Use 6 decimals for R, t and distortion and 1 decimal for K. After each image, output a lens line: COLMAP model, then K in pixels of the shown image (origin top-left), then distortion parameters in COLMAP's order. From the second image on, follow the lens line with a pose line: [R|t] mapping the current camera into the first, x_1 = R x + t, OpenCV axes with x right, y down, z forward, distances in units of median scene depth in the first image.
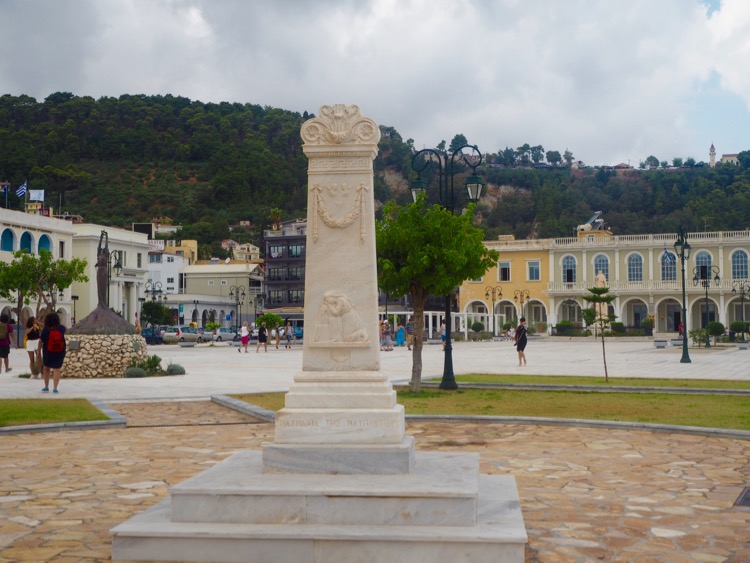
lens RADIAL K [[1007.7, 0, 375.0], [0, 1007.7, 281.5], [0, 0, 1]] dist [0.007307, 0.012431]
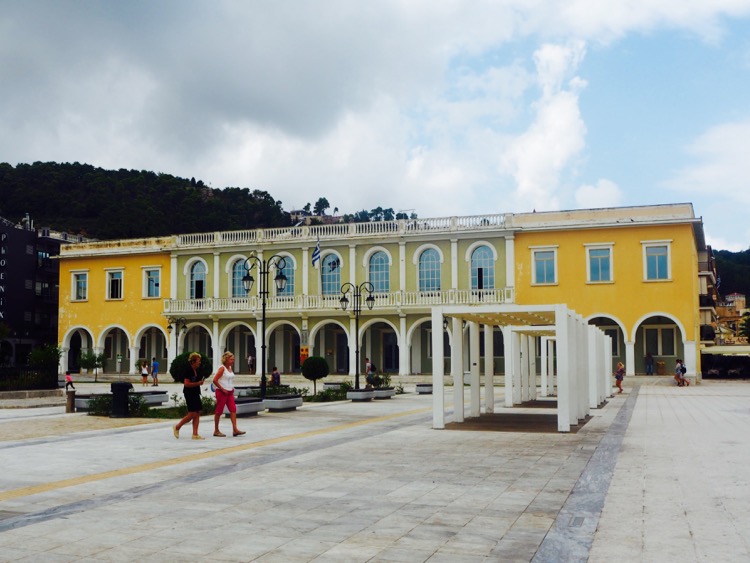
lens RADIAL K [[799.7, 0, 375.0], [0, 799.7, 281.5], [0, 0, 1]] dist [-0.092012, 0.006153]
pose [[0.994618, 0.008268, 0.103275, 0.048604], [-0.002148, 0.998242, -0.059225, 0.003784], [-0.103583, 0.058685, 0.992888, 0.087533]]
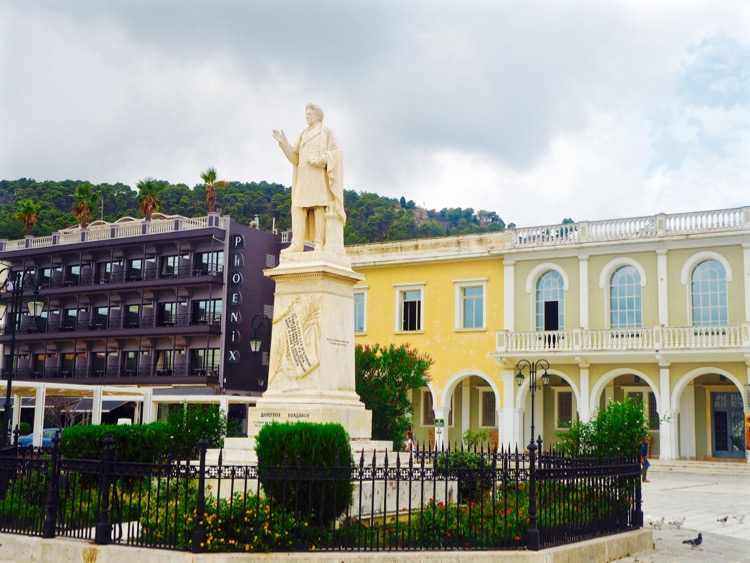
lens RADIAL K [[984.2, 0, 375.0], [0, 984.2, 281.5], [0, 0, 1]] dist [-0.004792, 0.000986]
pose [[0.990565, 0.006737, -0.136879, 0.033647], [-0.021044, 0.994422, -0.103349, 0.004443], [0.135420, 0.105255, 0.985182, 0.112036]]
